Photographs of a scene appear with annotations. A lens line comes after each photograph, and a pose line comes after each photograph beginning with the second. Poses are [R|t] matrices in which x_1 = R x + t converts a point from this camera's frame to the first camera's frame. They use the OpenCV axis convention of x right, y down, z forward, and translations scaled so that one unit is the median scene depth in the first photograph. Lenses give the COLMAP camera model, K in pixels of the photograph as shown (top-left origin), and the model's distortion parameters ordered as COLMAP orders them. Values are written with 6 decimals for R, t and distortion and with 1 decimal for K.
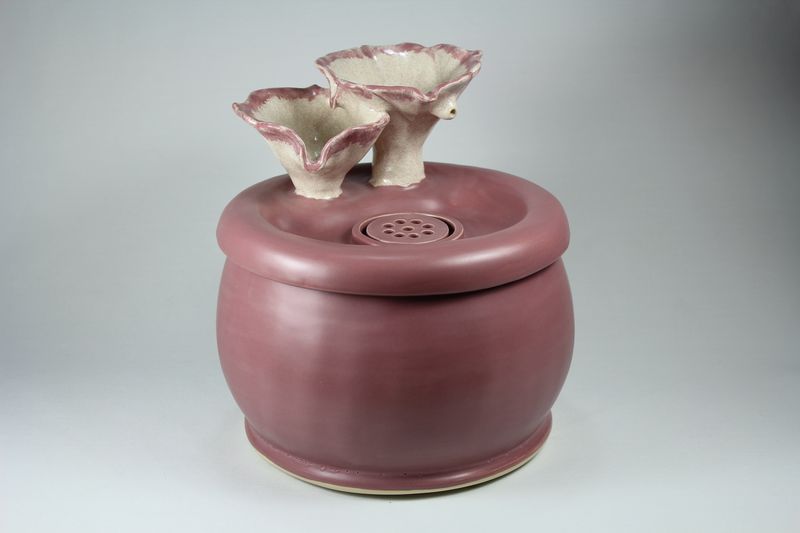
lens RADIAL K [[1418.9, 0, 394.1], [0, 1418.9, 271.7], [0, 0, 1]] dist [0.026252, 0.000000]
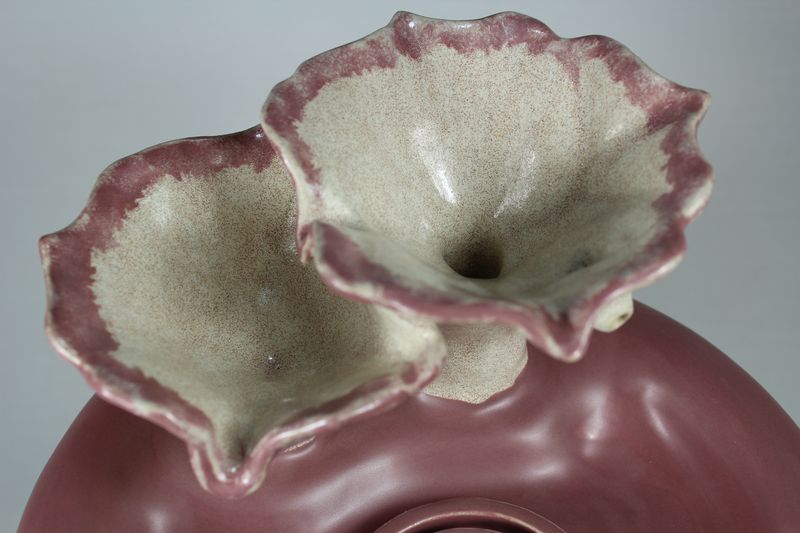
lens RADIAL K [[1160.0, 0, 398.0], [0, 1160.0, 269.8], [0, 0, 1]] dist [-0.035060, 0.000000]
pose [[0.997072, 0.065620, -0.039269, -0.005165], [-0.044040, 0.912525, 0.406644, -0.242650], [0.062518, -0.403724, 0.912742, 0.725667]]
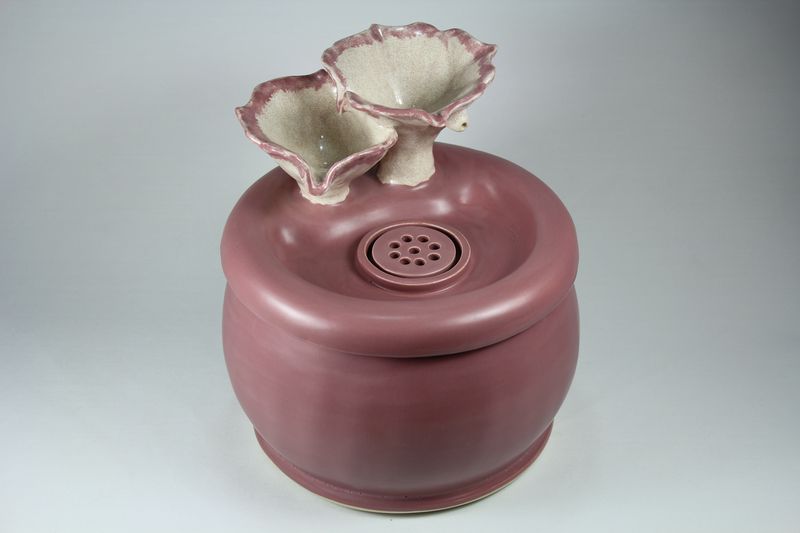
lens RADIAL K [[1403.3, 0, 399.5], [0, 1403.3, 259.7], [0, 0, 1]] dist [0.028558, 0.000000]
pose [[0.999737, 0.019037, -0.012795, 0.011632], [-0.015214, 0.967814, 0.251207, -0.261649], [0.017165, -0.250946, 0.967849, 0.056730]]
